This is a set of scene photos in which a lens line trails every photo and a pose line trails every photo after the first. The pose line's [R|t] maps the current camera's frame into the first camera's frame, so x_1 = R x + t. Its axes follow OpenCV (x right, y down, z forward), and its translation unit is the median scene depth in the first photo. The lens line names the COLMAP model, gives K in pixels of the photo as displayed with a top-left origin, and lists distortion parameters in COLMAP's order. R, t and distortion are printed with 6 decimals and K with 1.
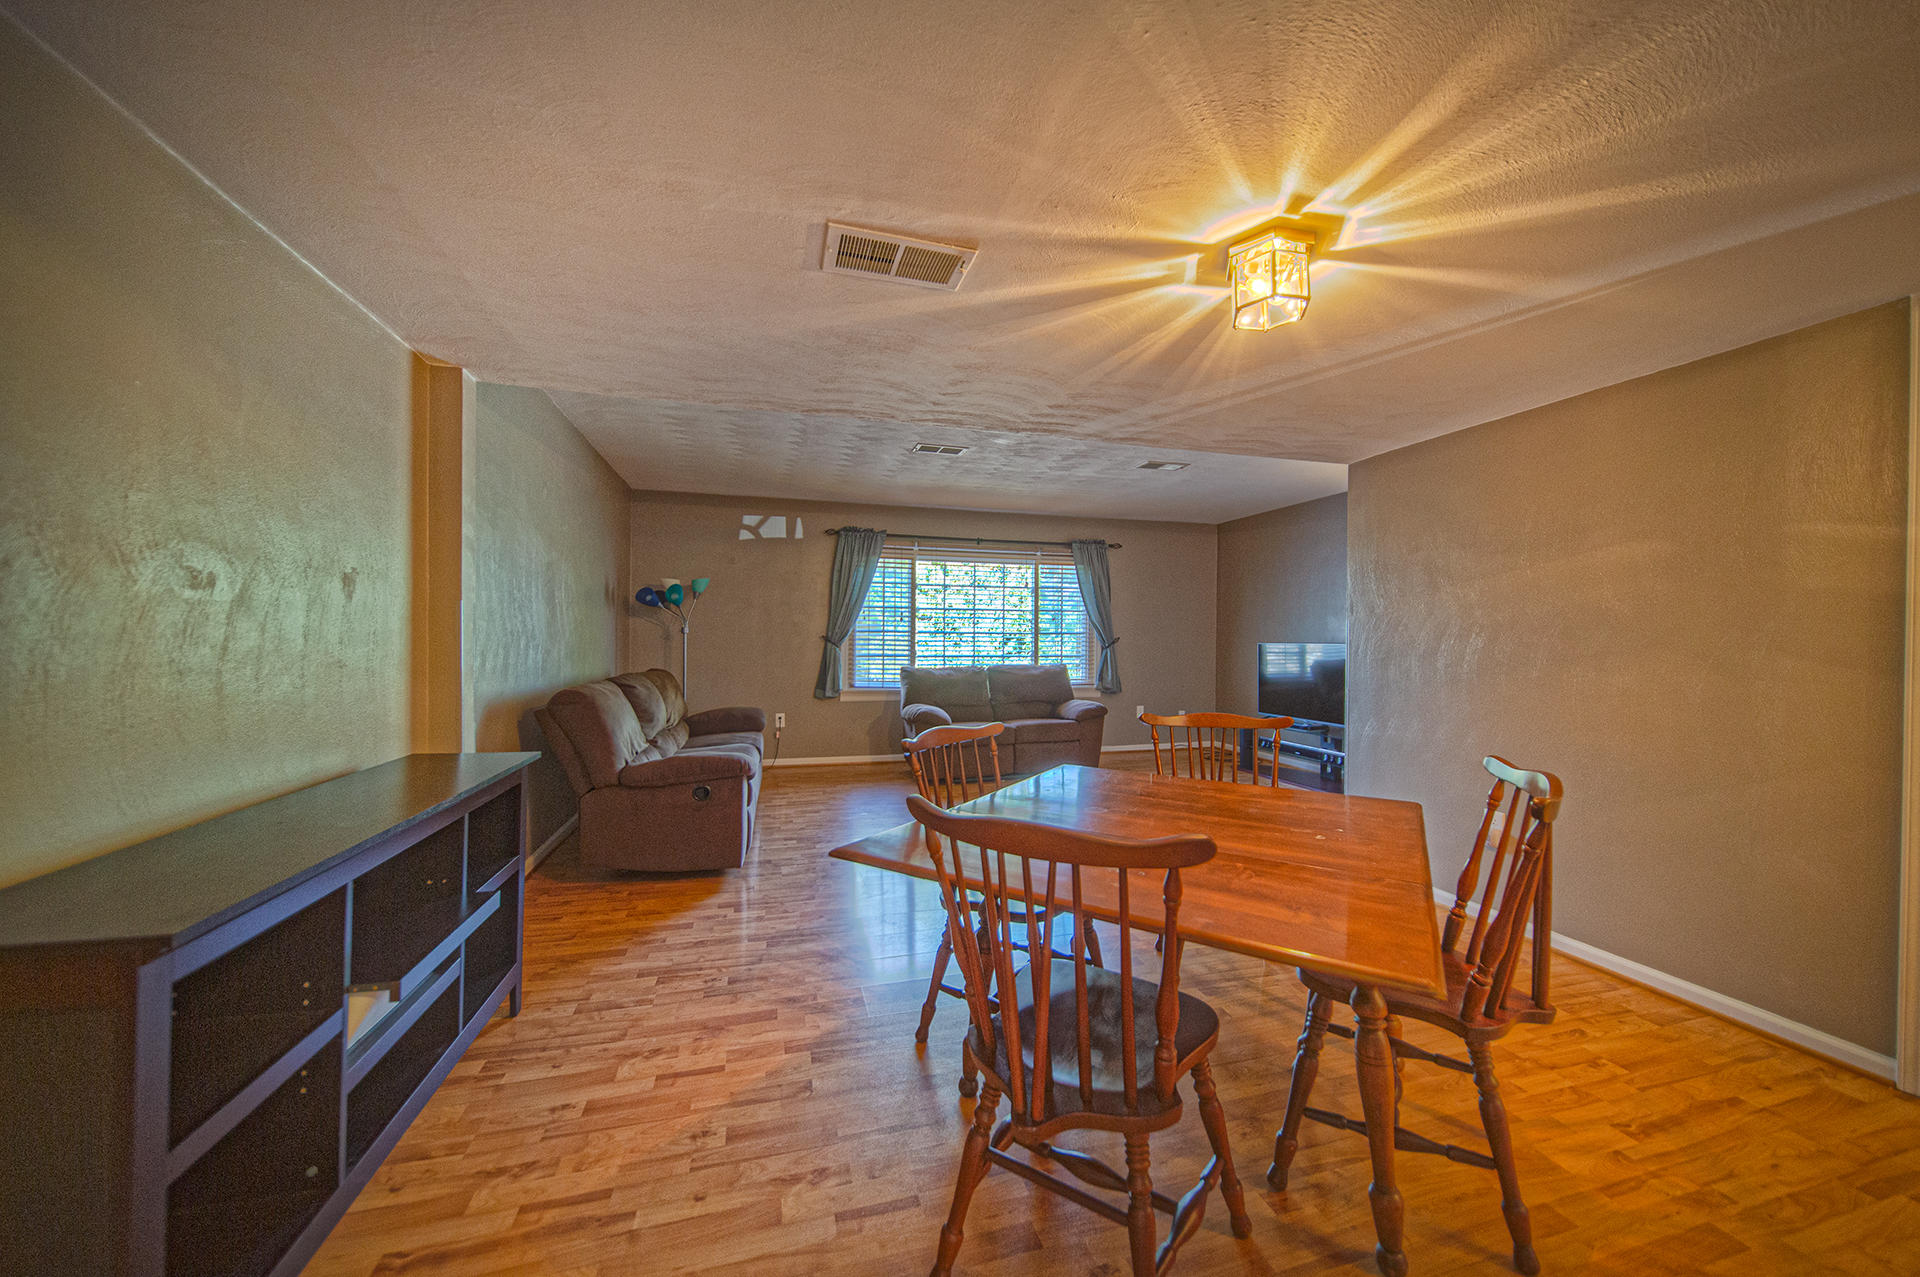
lens RADIAL K [[688.3, 0, 960.0], [0, 688.3, 638.5], [0, 0, 1]] dist [0.000860, 0.000032]
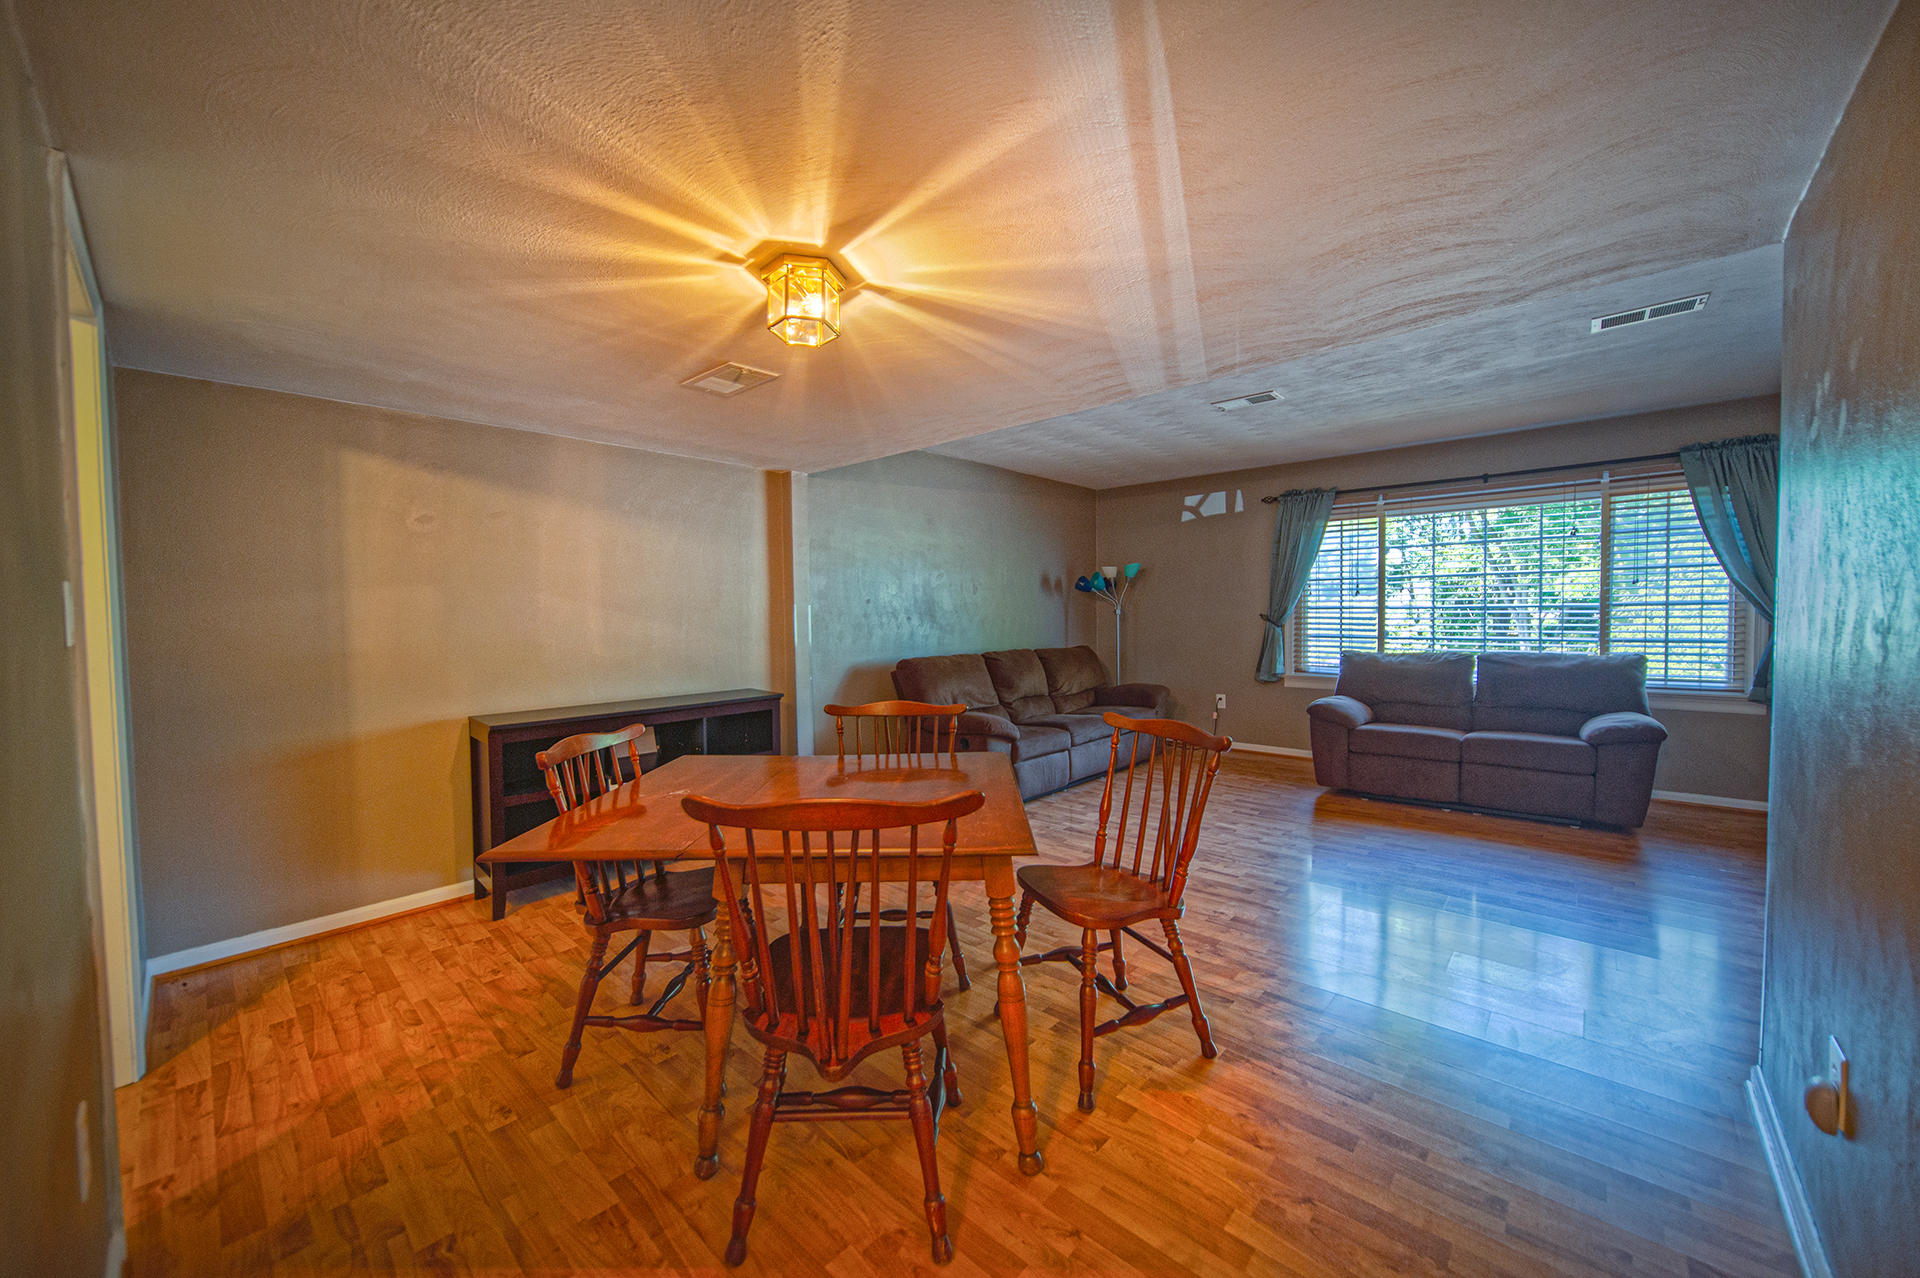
lens RADIAL K [[704.2, 0, 957.5], [0, 704.2, 636.0], [0, 0, 1]] dist [0.000549, -0.000120]
pose [[0.527105, 0.013697, -0.849690, 0.387415], [0.016458, 0.999518, 0.026321, -0.006347], [0.849641, -0.027858, 0.526626, 0.156461]]
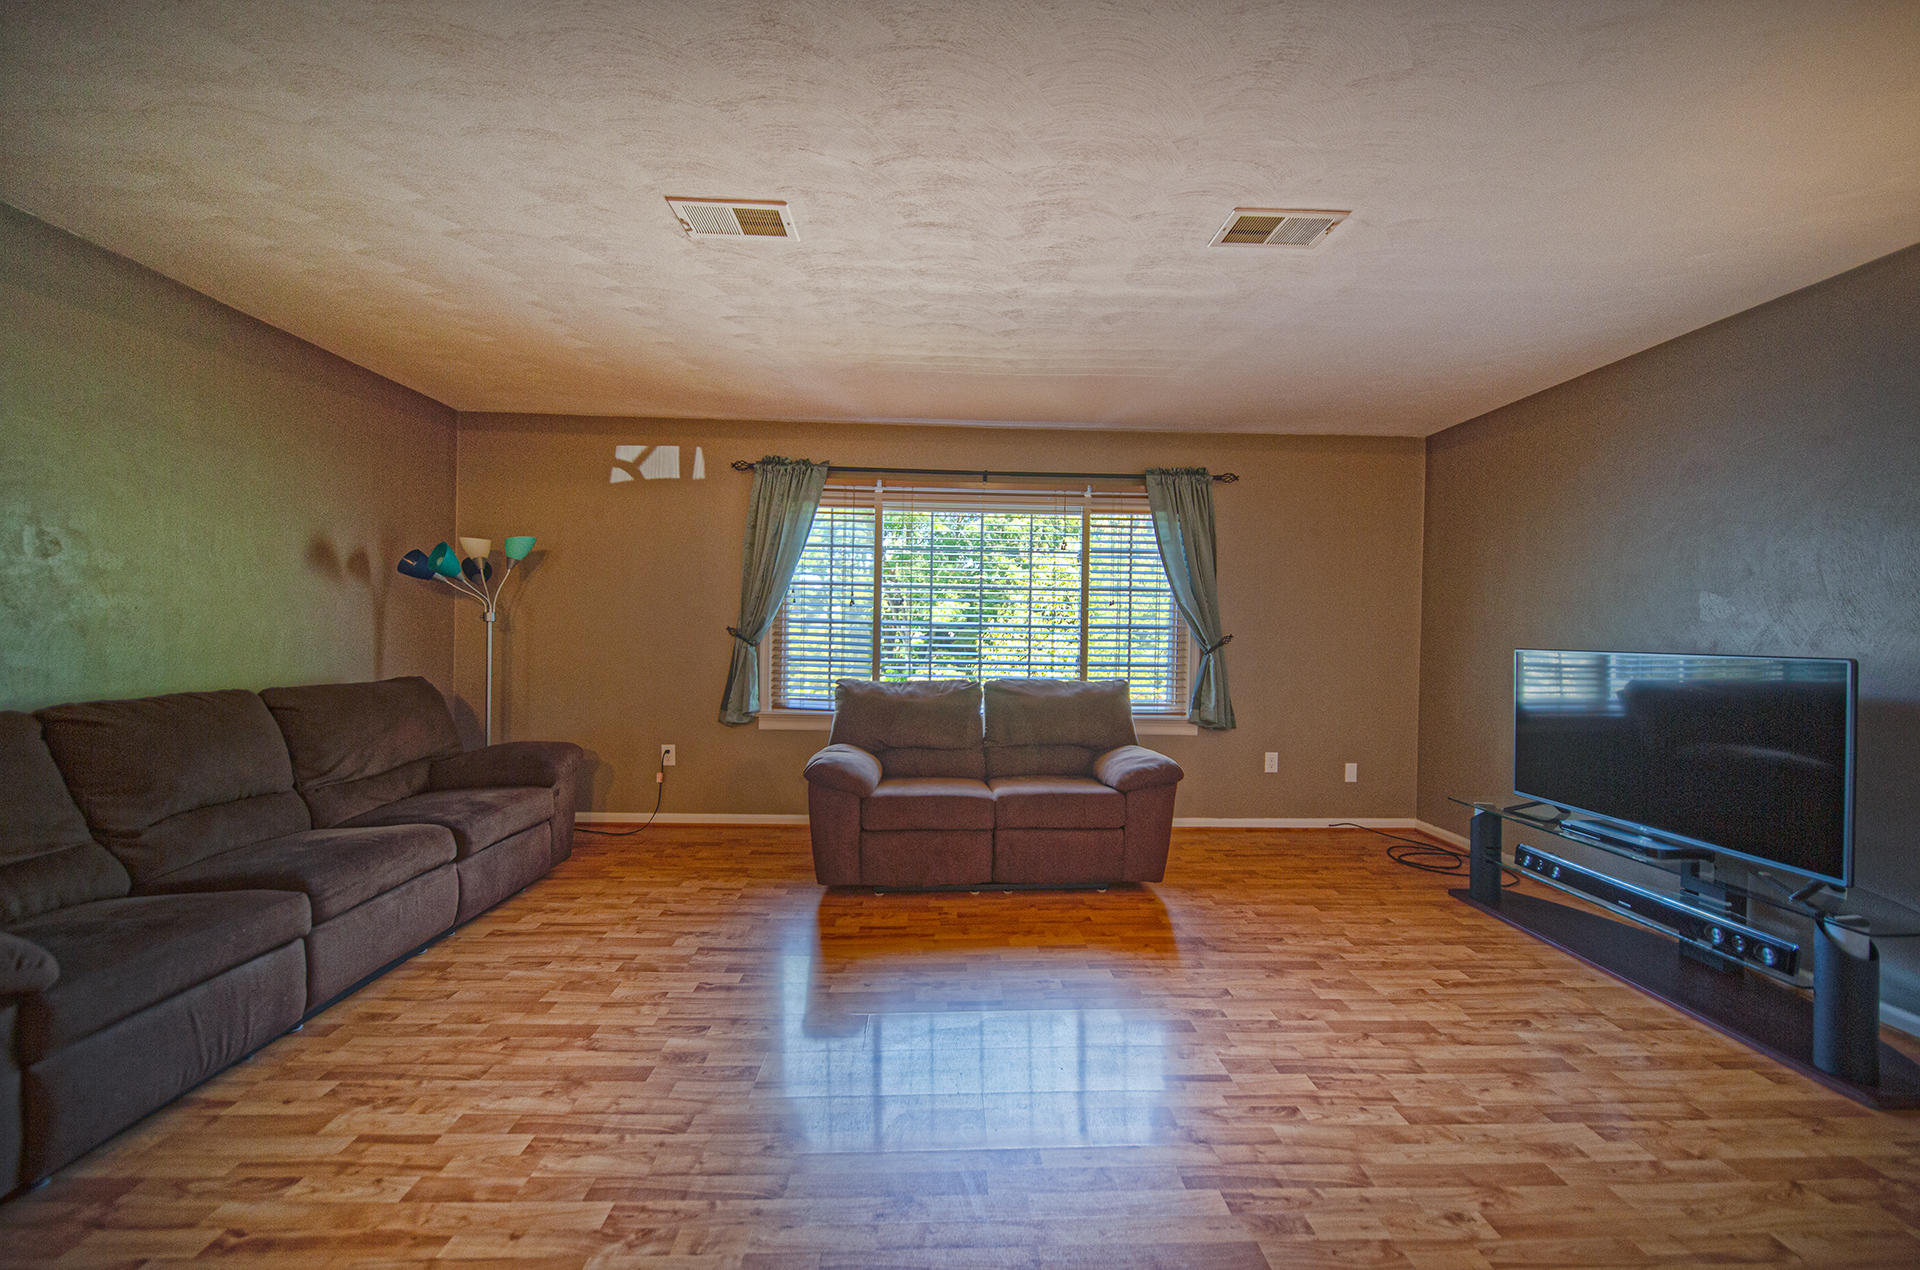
lens RADIAL K [[679.1, 0, 959.7], [0, 679.1, 637.7], [0, 0, 1]] dist [-0.002683, -0.000213]
pose [[0.970394, 0.012101, -0.241222, 0.164230], [-0.010428, 0.999912, 0.008212, -0.002035], [0.241300, -0.005453, 0.970435, 0.433041]]
